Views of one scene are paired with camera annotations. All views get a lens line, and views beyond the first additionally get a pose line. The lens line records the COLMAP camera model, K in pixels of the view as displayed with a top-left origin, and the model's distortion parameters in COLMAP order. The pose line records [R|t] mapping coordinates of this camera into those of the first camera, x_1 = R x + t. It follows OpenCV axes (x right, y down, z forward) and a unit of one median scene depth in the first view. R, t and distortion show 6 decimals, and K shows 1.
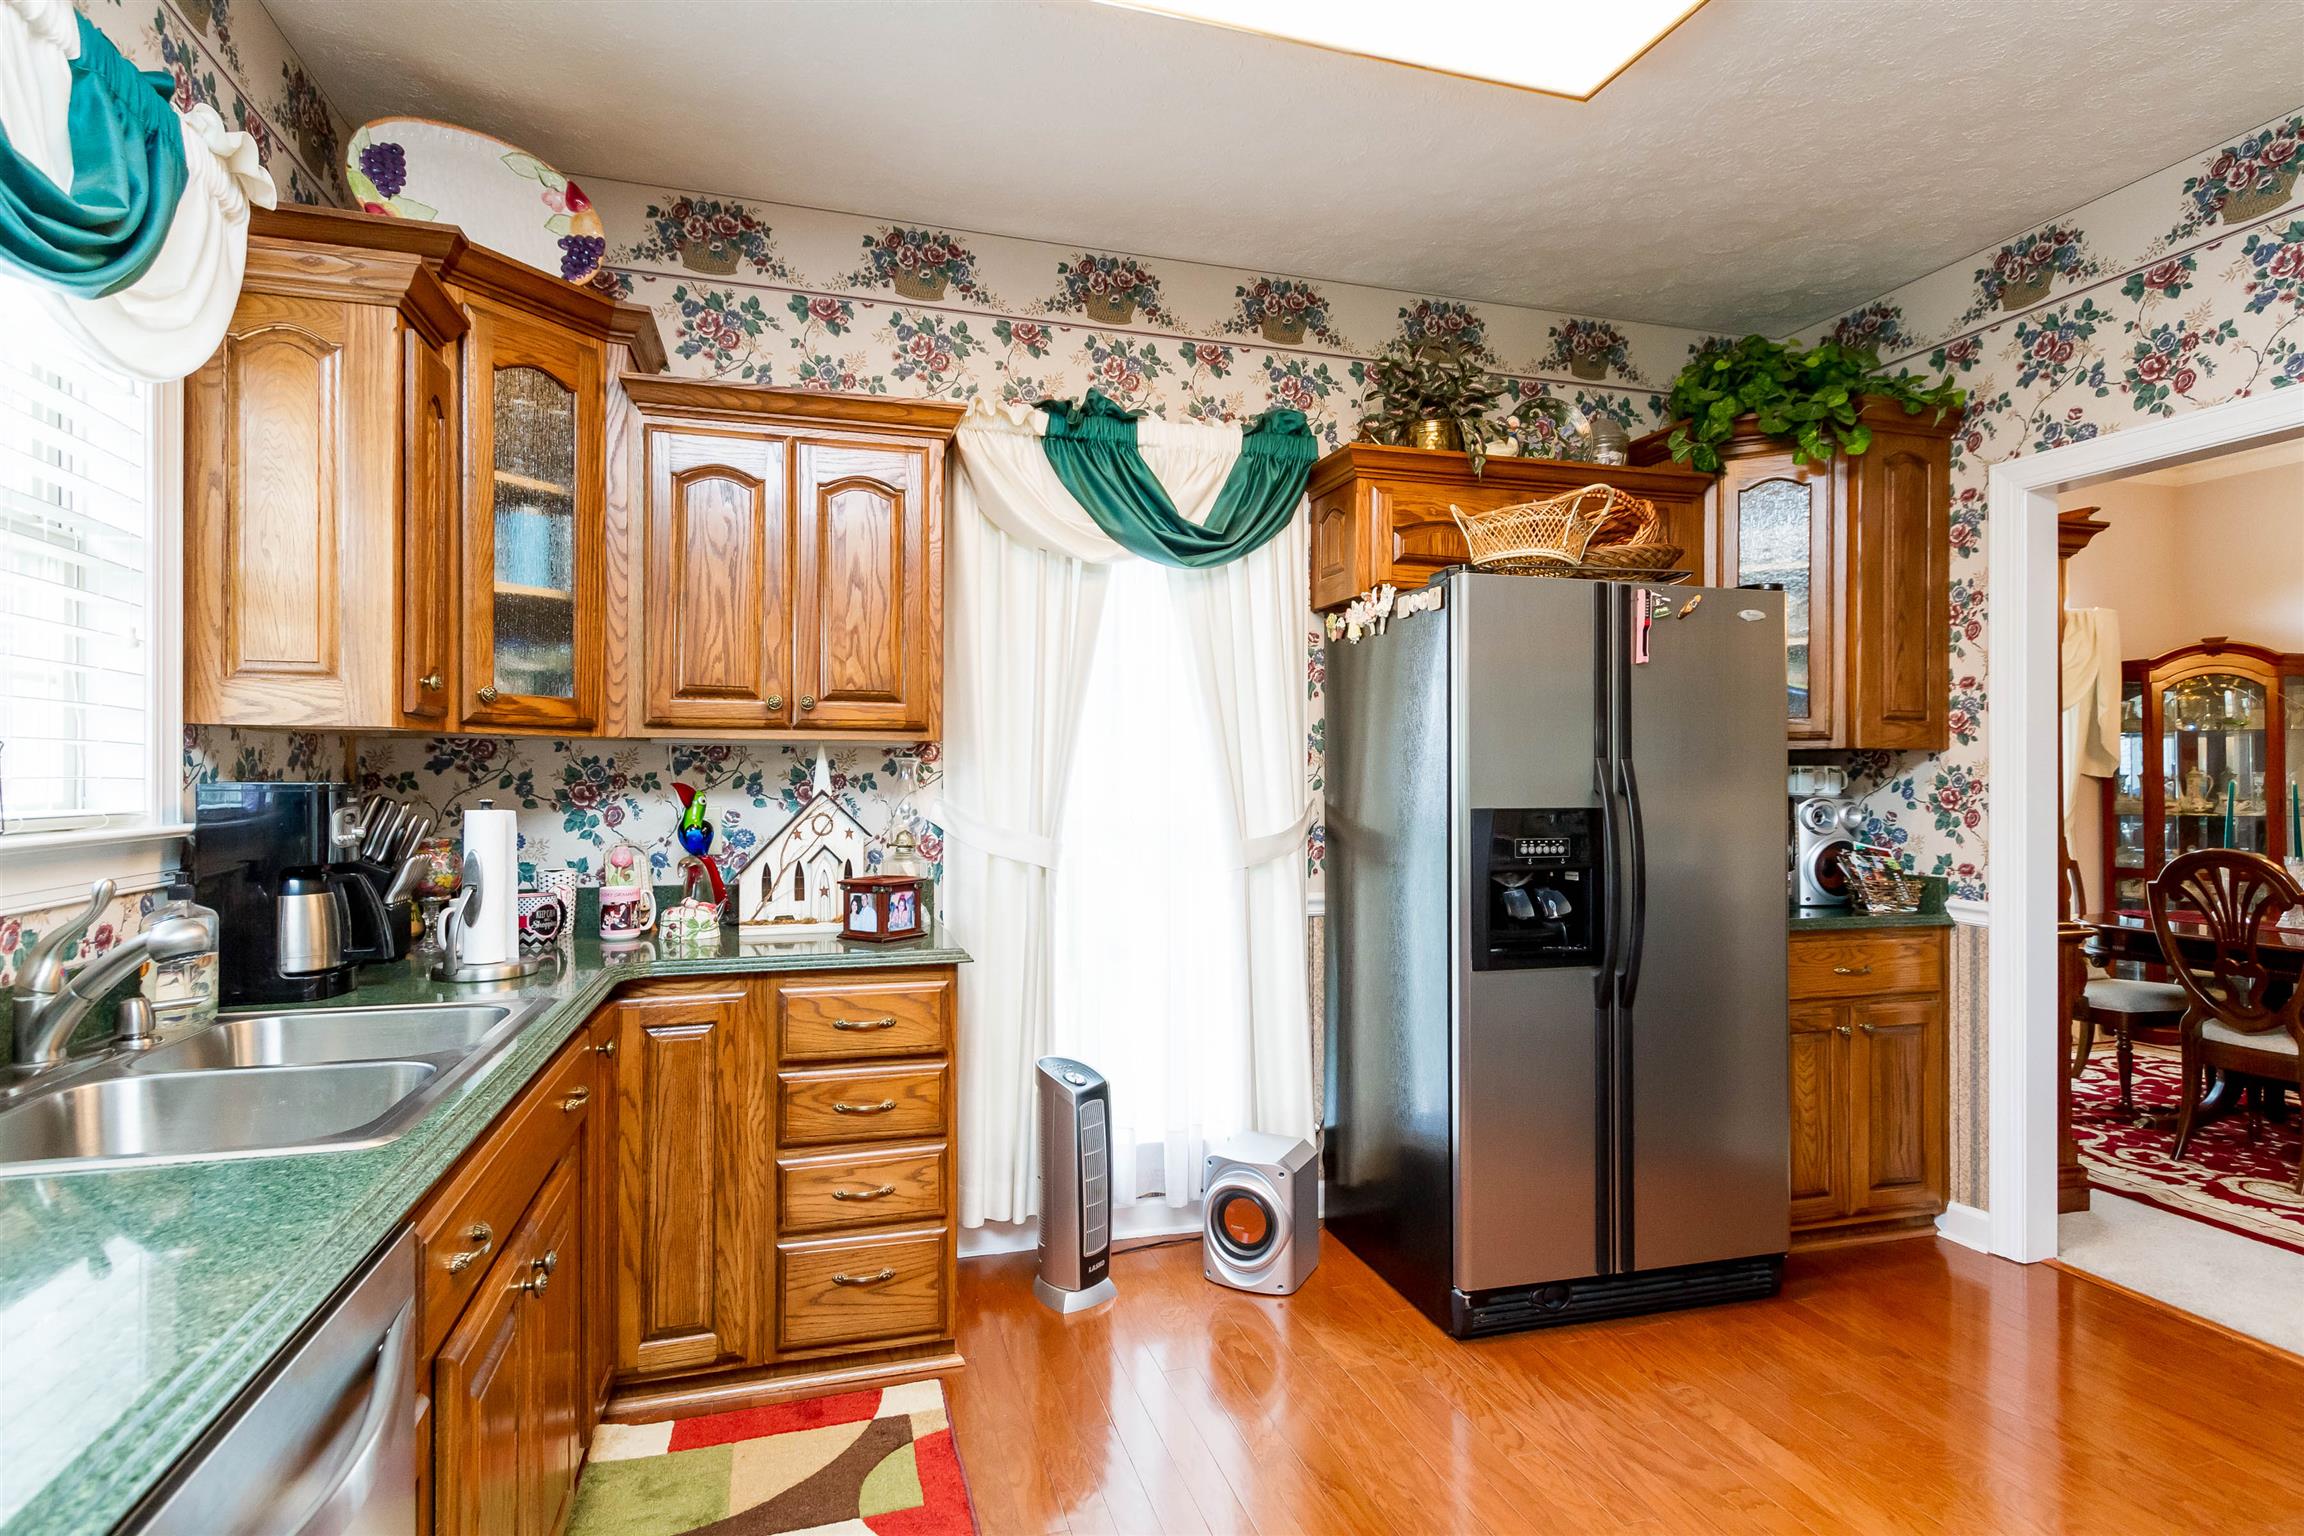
lens RADIAL K [[1198.6, 0, 1155.5], [0, 1198.6, 774.2], [0, 0, 1]] dist [0.015706, -0.000824]
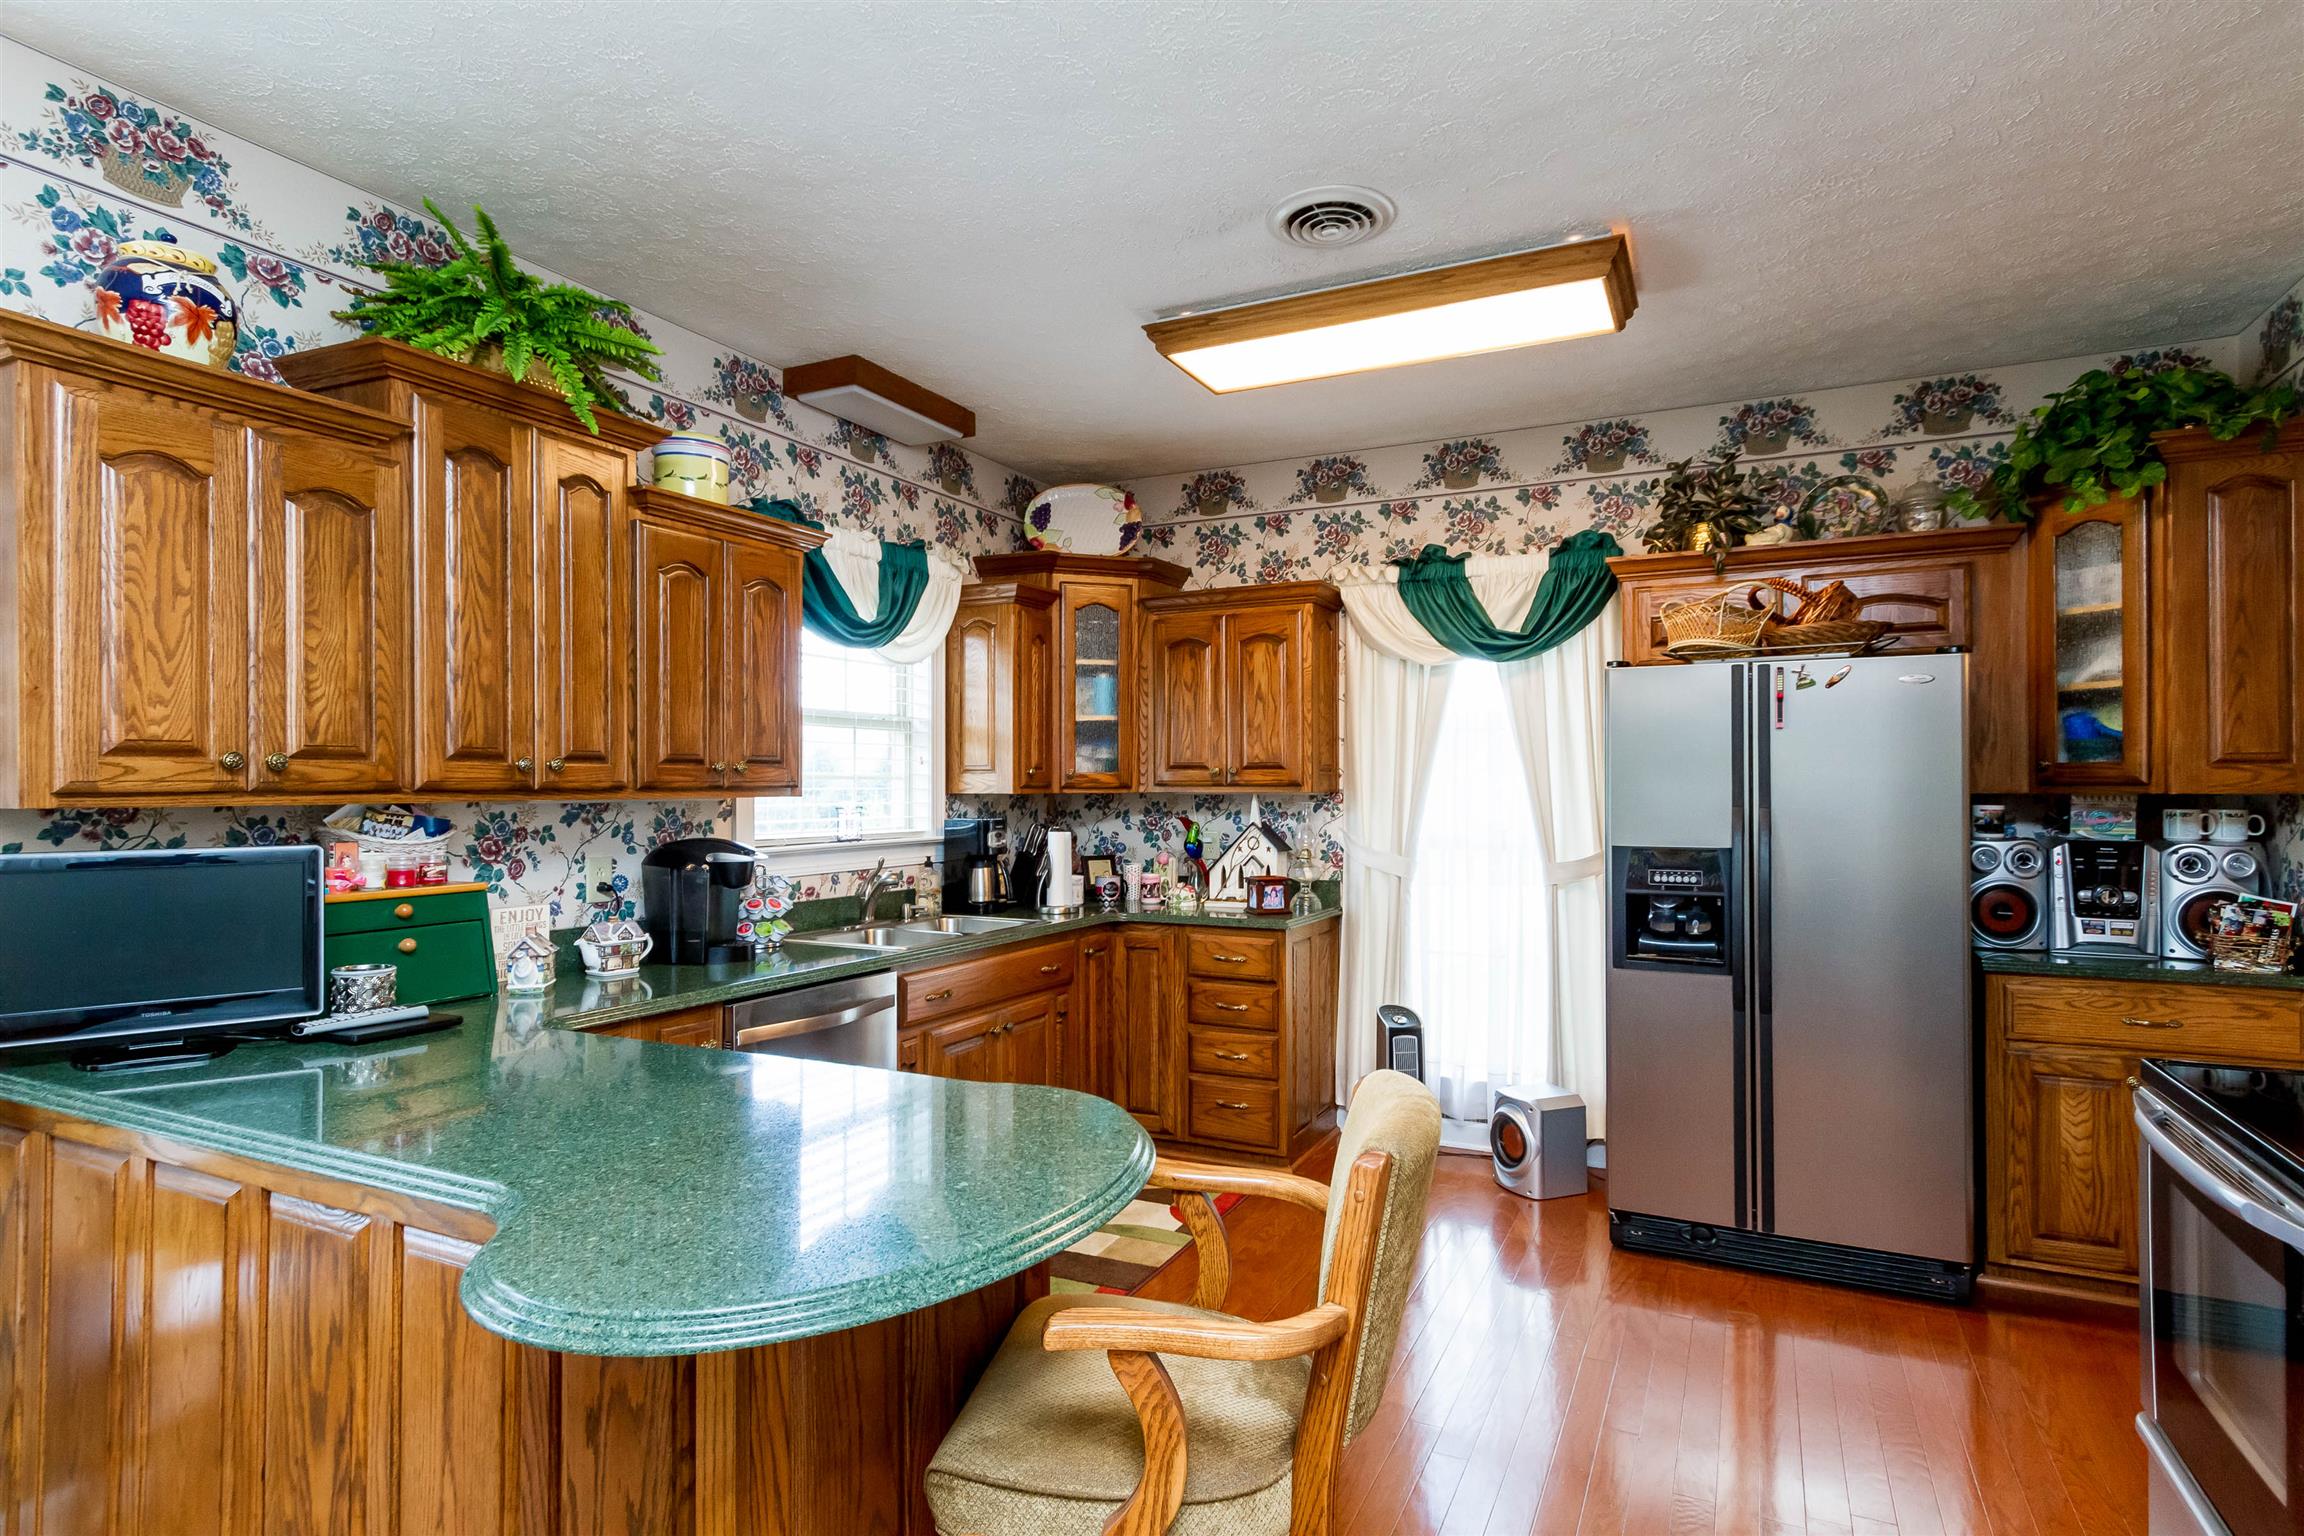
lens RADIAL K [[1198.6, 0, 1154.7], [0, 1198.6, 776.2], [0, 0, 1]] dist [0.015706, -0.000824]
pose [[0.728692, -0.010060, -0.684767, 0.781007], [0.004737, 0.999942, -0.009650, -0.036216], [0.684825, 0.003788, 0.728698, -0.306524]]
